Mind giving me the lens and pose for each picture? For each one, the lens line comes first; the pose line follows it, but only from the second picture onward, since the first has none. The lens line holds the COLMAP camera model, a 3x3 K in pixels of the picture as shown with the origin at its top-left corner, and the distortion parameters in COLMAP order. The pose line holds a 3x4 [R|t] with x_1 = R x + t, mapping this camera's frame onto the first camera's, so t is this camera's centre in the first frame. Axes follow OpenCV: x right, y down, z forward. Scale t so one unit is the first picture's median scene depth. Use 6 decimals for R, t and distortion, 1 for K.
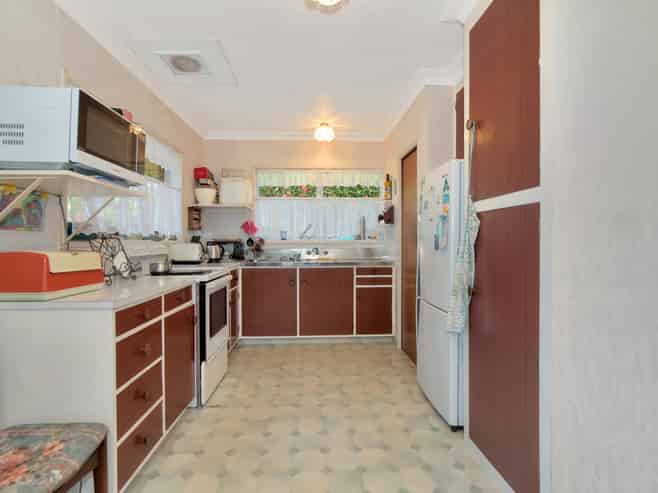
lens RADIAL K [[330.6, 0, 305.5], [0, 330.6, 257.0], [0, 0, 1]] dist [-0.027651, 0.001963]
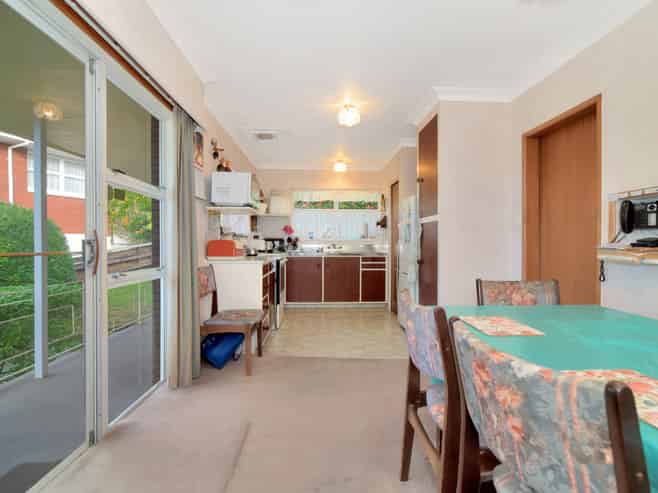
lens RADIAL K [[330.6, 0, 324.6], [0, 330.6, 247.6], [0, 0, 1]] dist [-0.027651, 0.001963]
pose [[0.999000, 0.004472, 0.044477, -0.080467], [-0.002970, 0.999425, -0.033777, 0.040353], [-0.044603, 0.033611, 0.998439, -0.487315]]
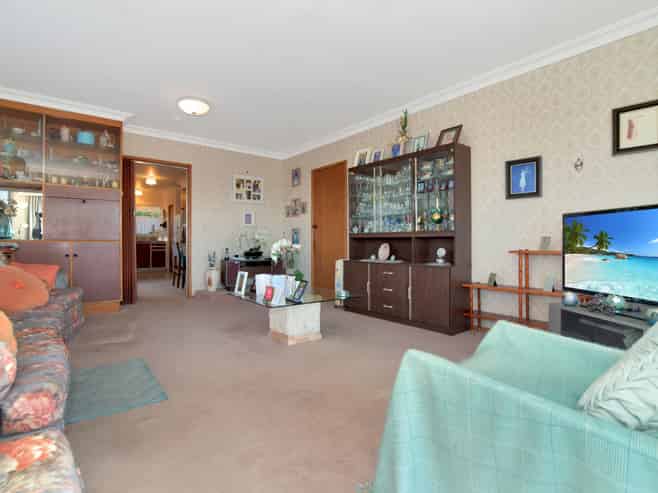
lens RADIAL K [[330.6, 0, 325.7], [0, 330.6, 244.5], [0, 0, 1]] dist [-0.027651, 0.001963]
pose [[0.769742, 0.005383, 0.638333, -0.465697], [0.020806, 0.999222, -0.033516, 0.160497], [-0.638016, 0.039080, 0.769030, -1.990821]]
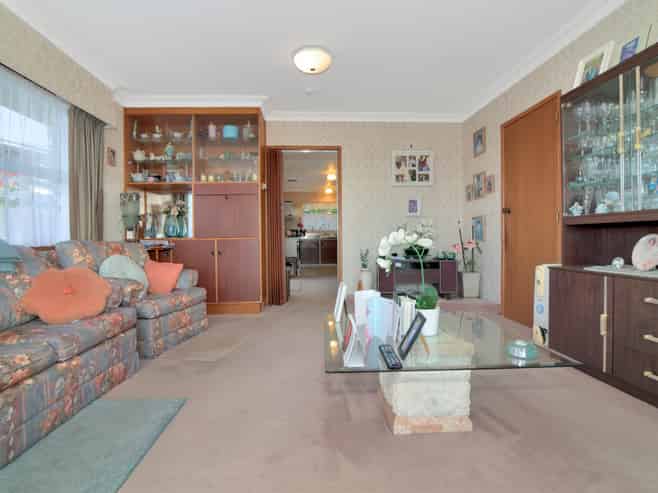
lens RADIAL K [[330.6, 0, 325.9], [0, 330.6, 250.0], [0, 0, 1]] dist [-0.027651, 0.001963]
pose [[0.996630, -0.009267, 0.081507, -0.195408], [0.010236, 0.999882, -0.011473, 0.150625], [-0.081391, 0.012268, 0.996607, -1.761511]]
